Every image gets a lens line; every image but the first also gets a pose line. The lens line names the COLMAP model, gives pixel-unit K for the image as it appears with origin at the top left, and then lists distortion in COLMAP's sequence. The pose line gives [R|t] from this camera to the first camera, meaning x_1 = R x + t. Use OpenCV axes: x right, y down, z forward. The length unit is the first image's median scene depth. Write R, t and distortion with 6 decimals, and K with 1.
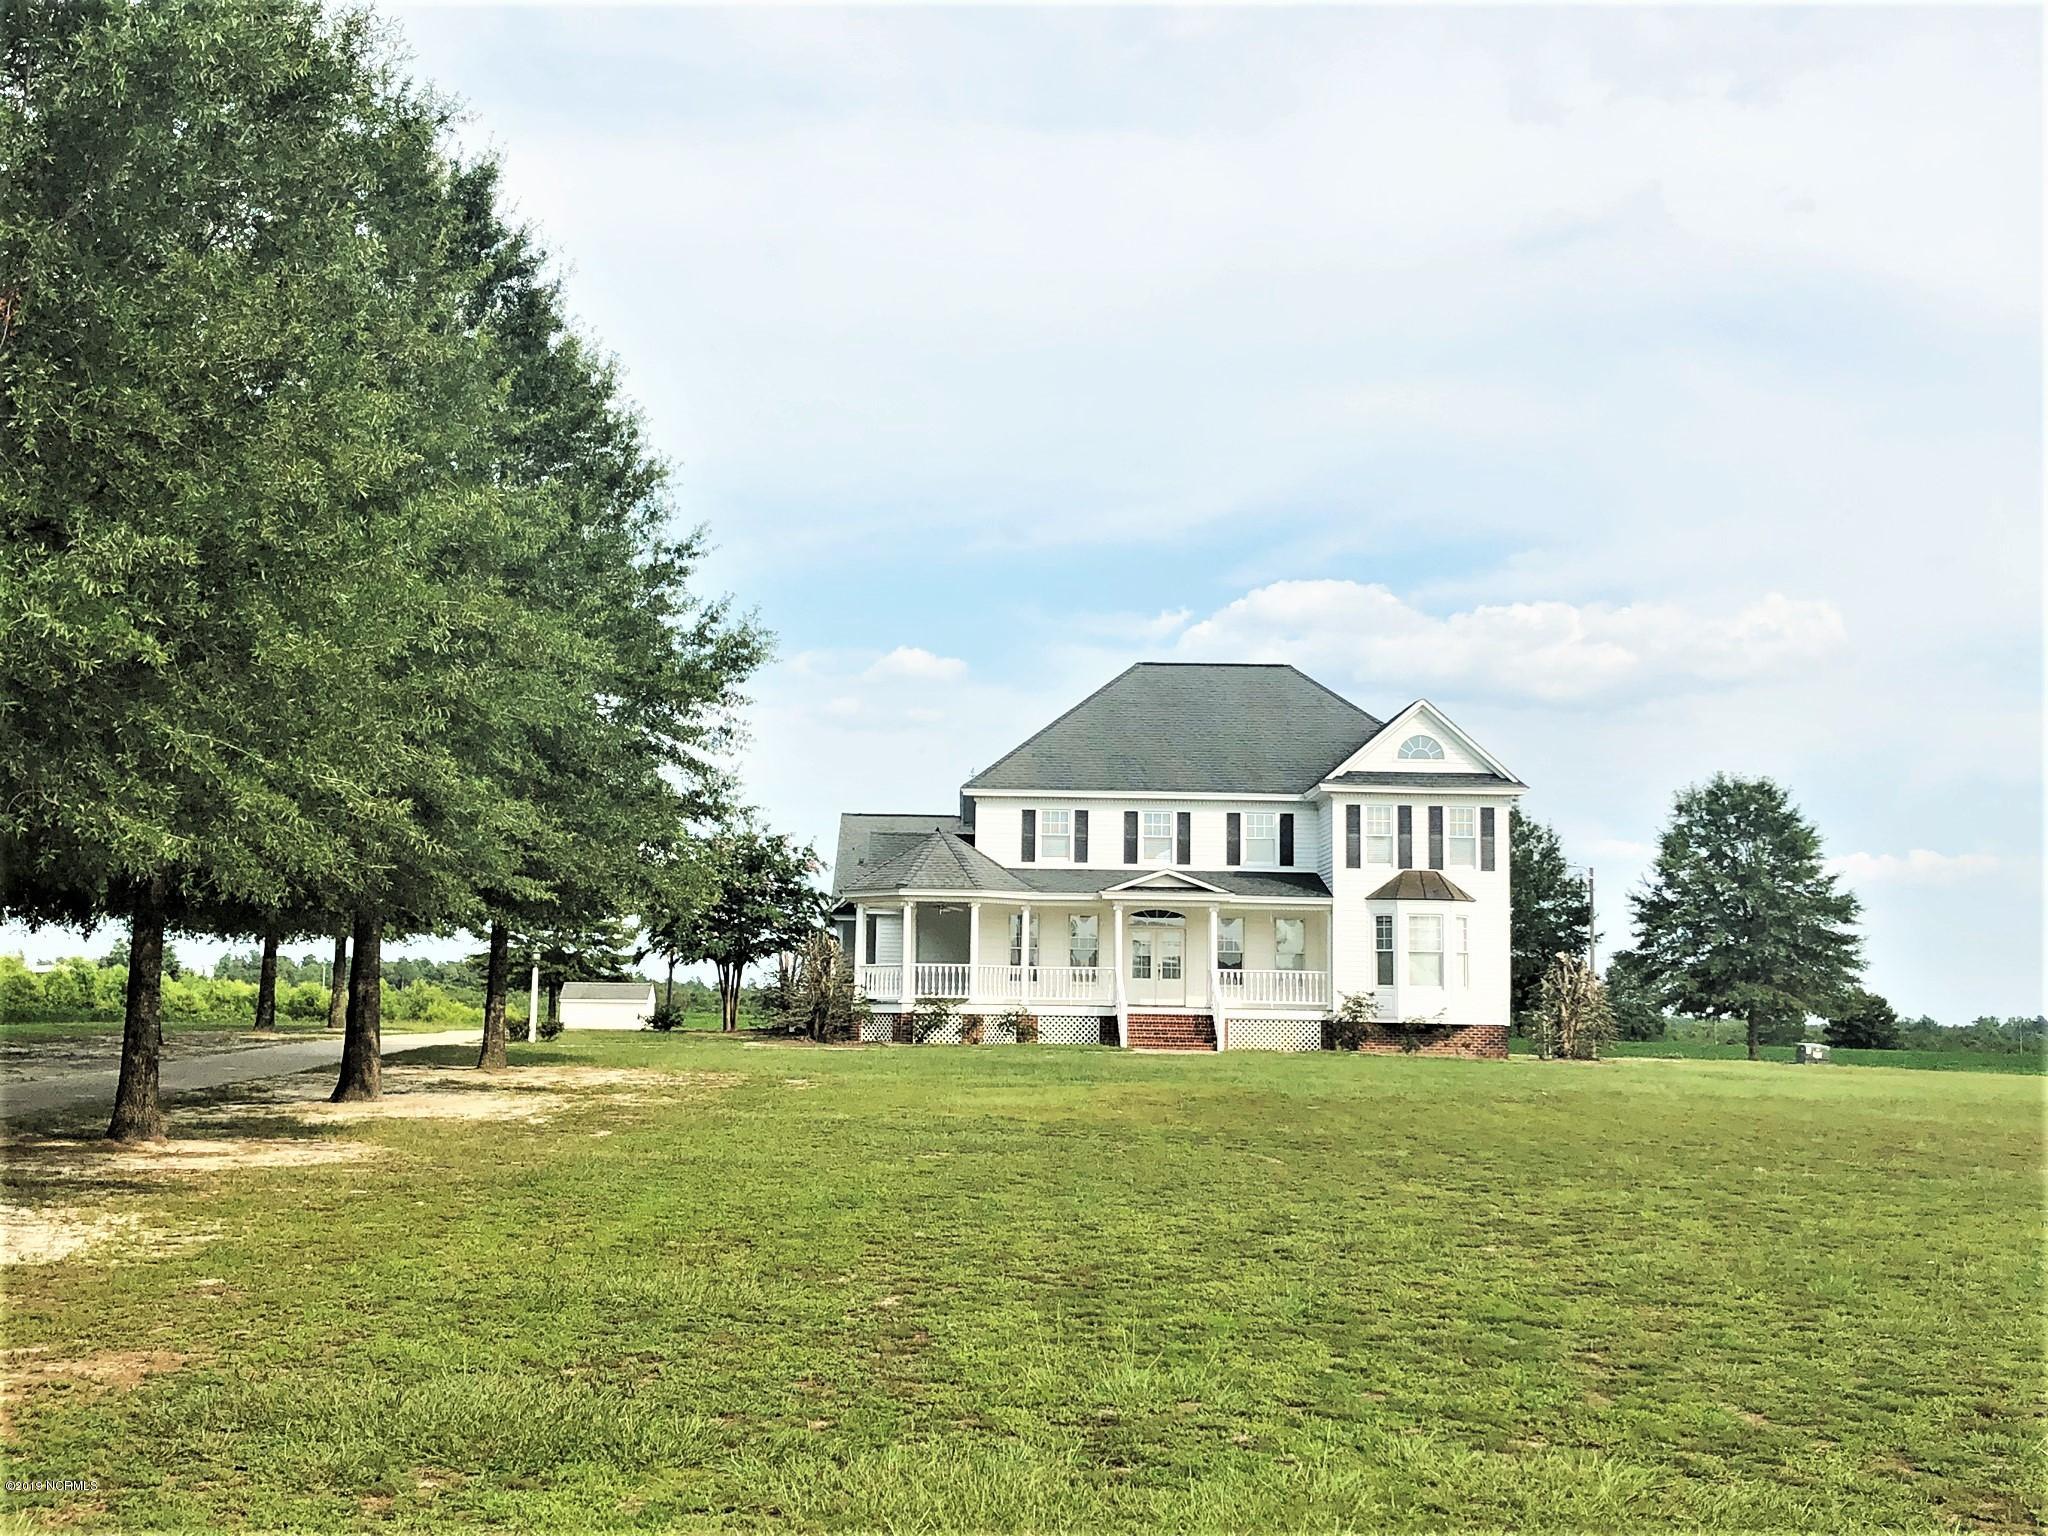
lens RADIAL K [[2431.4, 0, 1017.9], [0, 2431.4, 761.3], [0, 0, 1]] dist [0.221532, 0.000000]
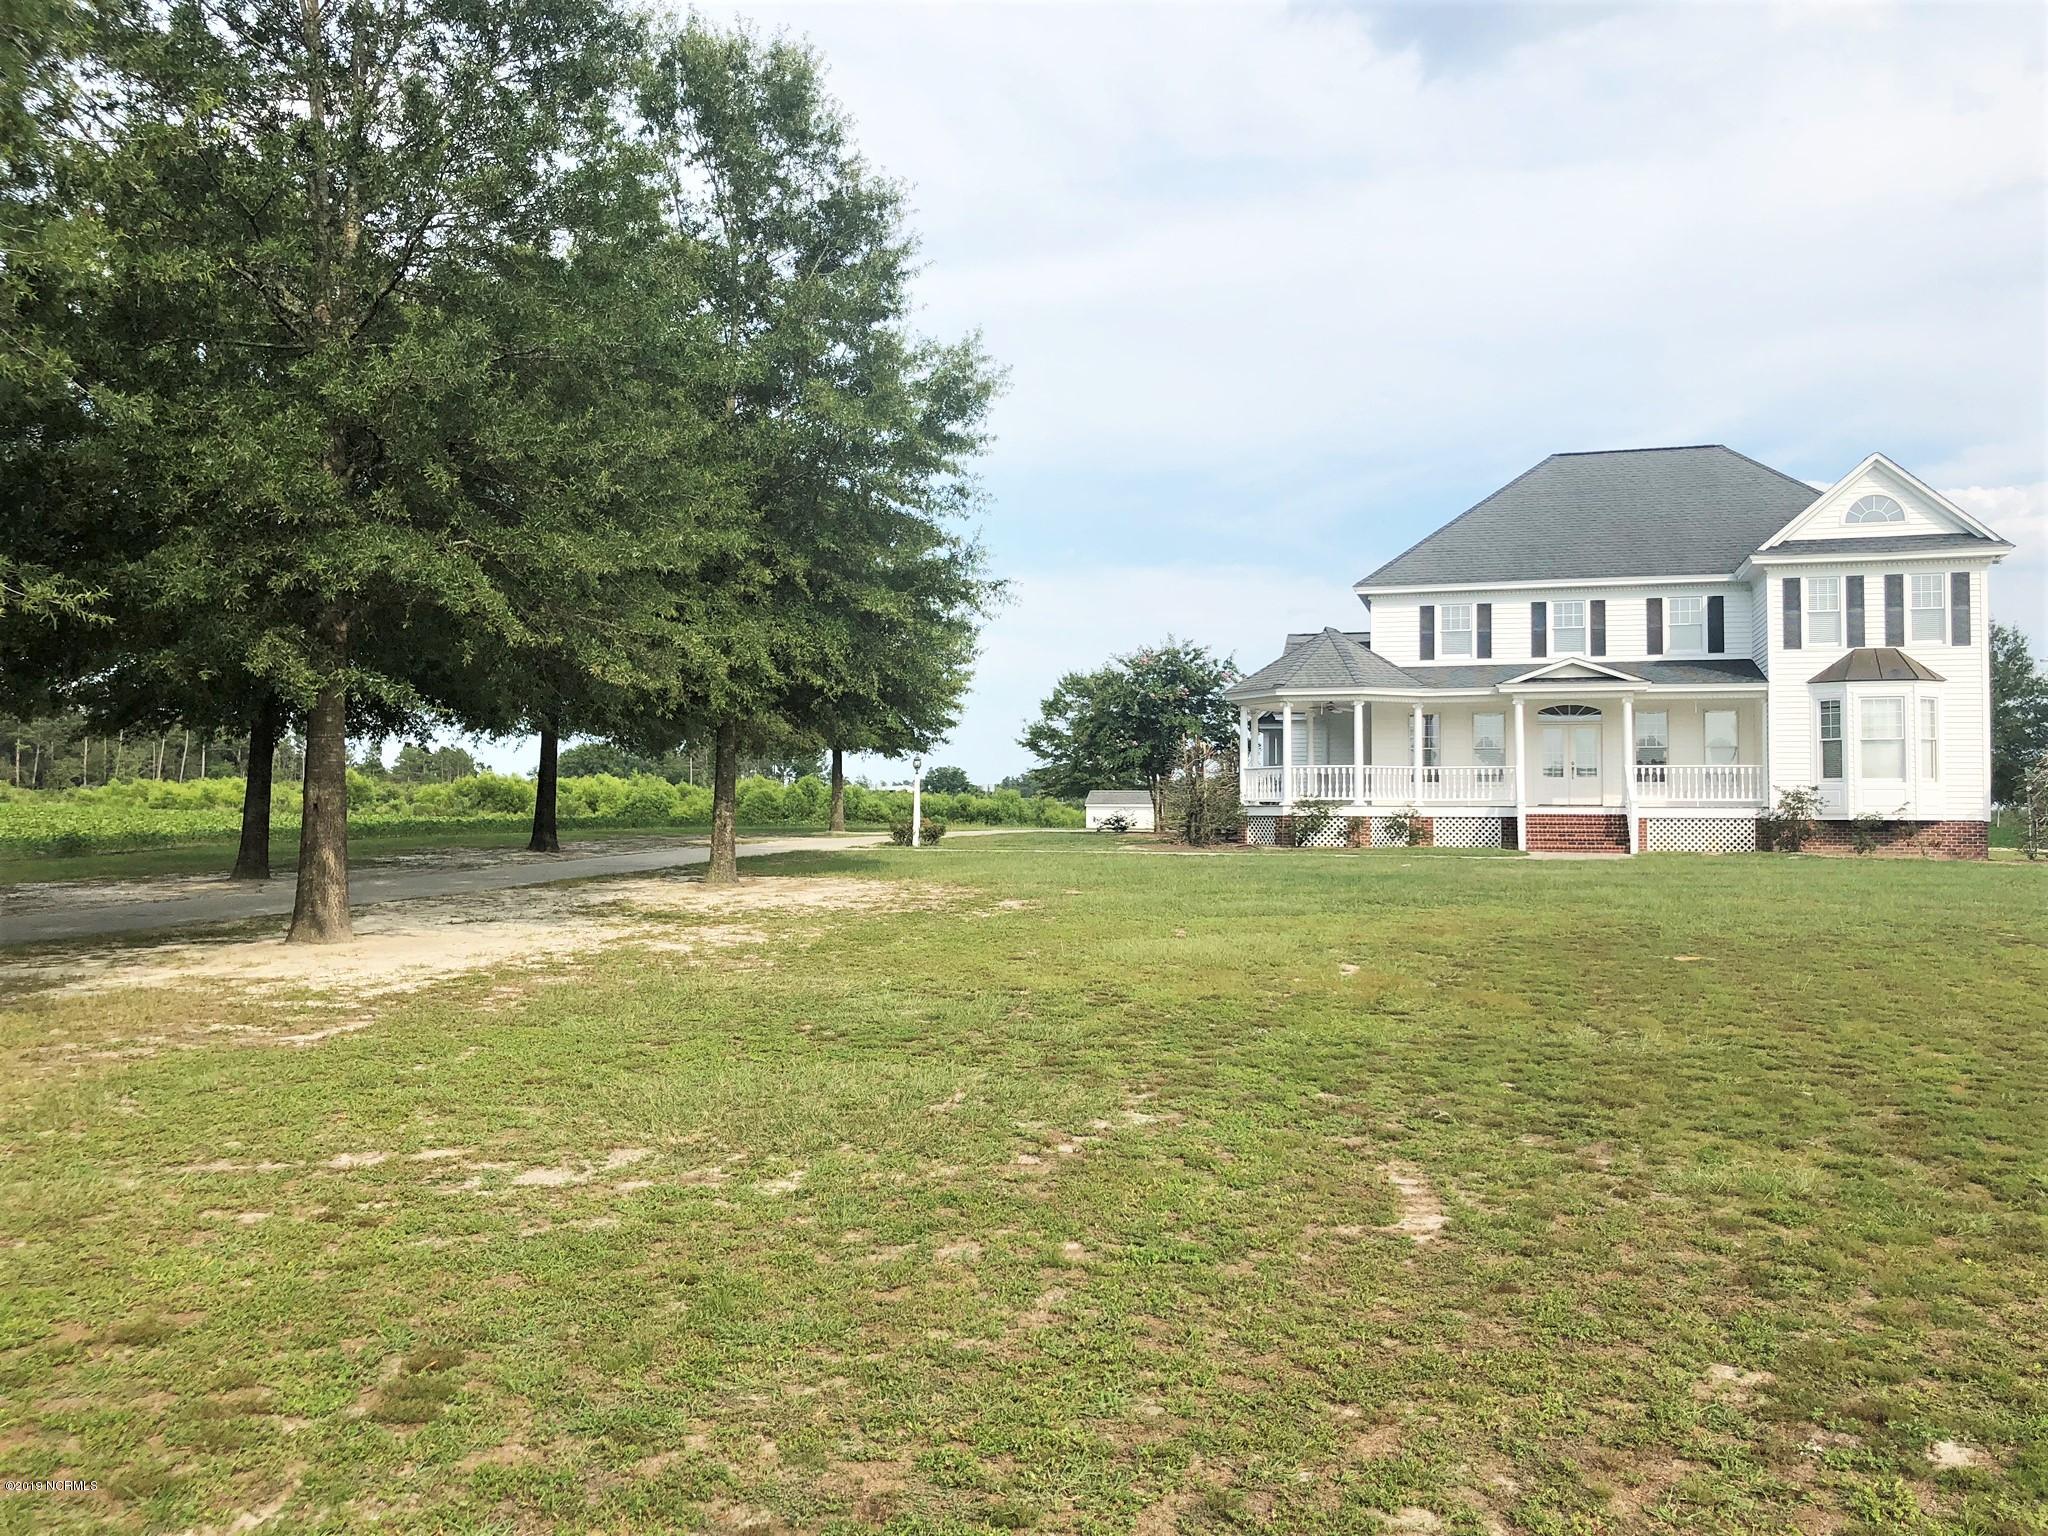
lens RADIAL K [[1681.1, 0, 1036.3], [0, 1681.1, 753.7], [0, 0, 1]] dist [0.043415, -0.035867]
pose [[0.954653, -0.022538, -0.296868, 0.056122], [0.042282, 0.997287, 0.060257, 0.032853], [0.294704, -0.070077, 0.953016, 0.324730]]
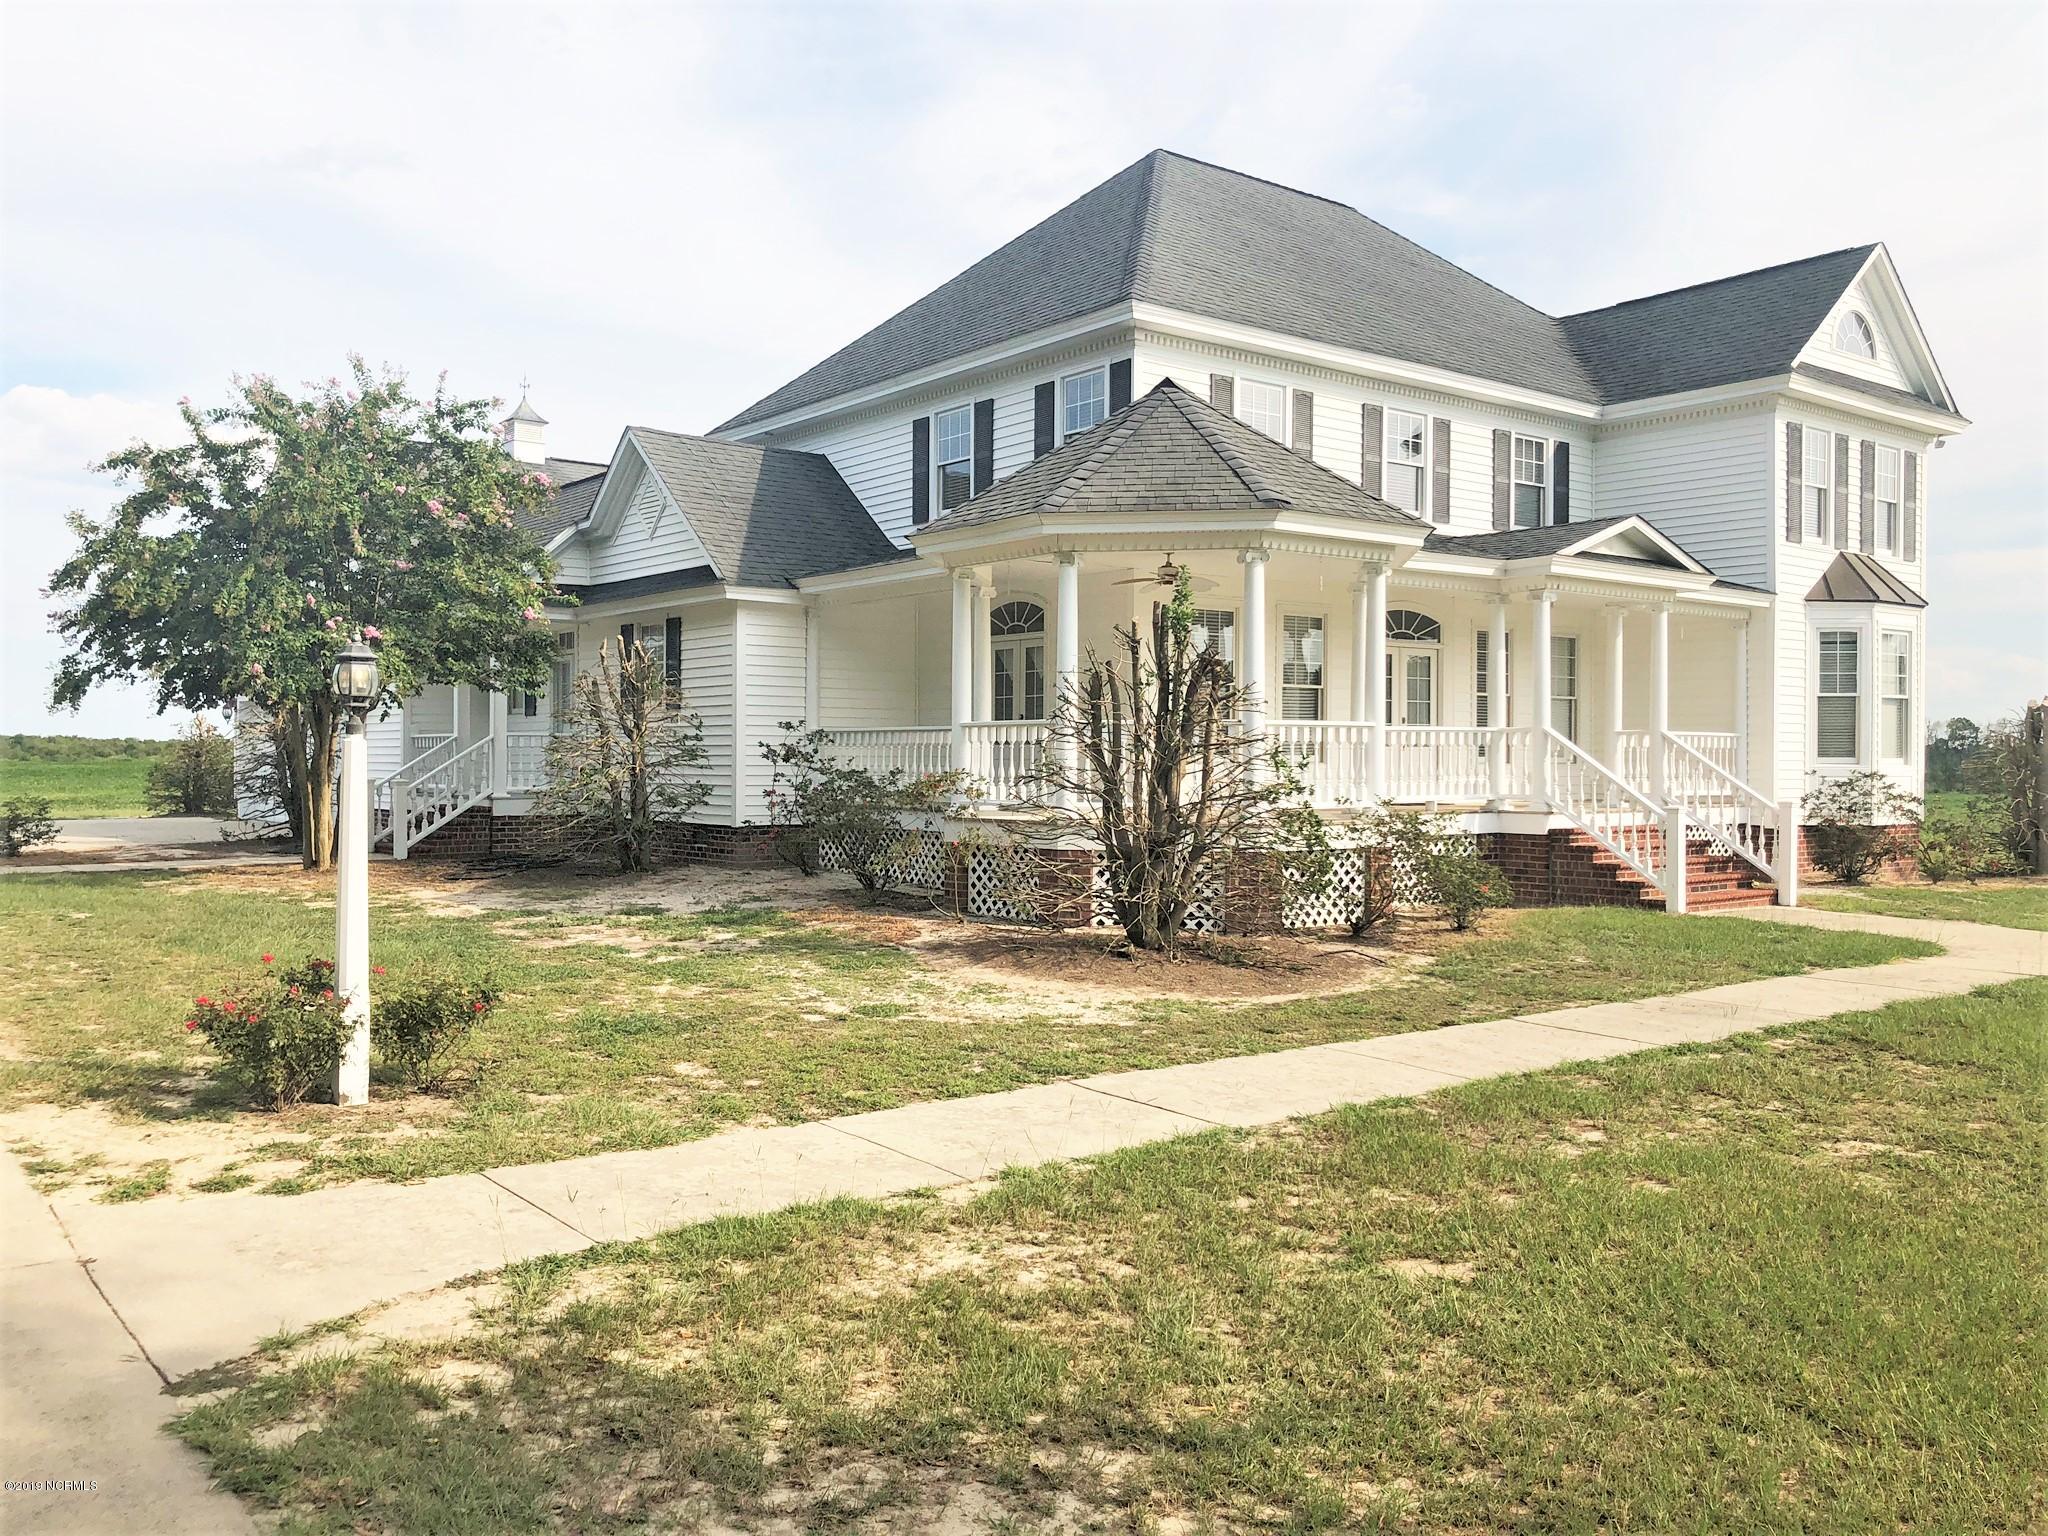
lens RADIAL K [[1681.1, 0, 1033.7], [0, 1681.1, 769.2], [0, 0, 1]] dist [0.043415, -0.035867]
pose [[0.794670, -0.015754, 0.606838, -0.220939], [-0.056100, 0.993479, 0.099257, 0.065722], [-0.604444, -0.112920, 0.788604, 0.801343]]
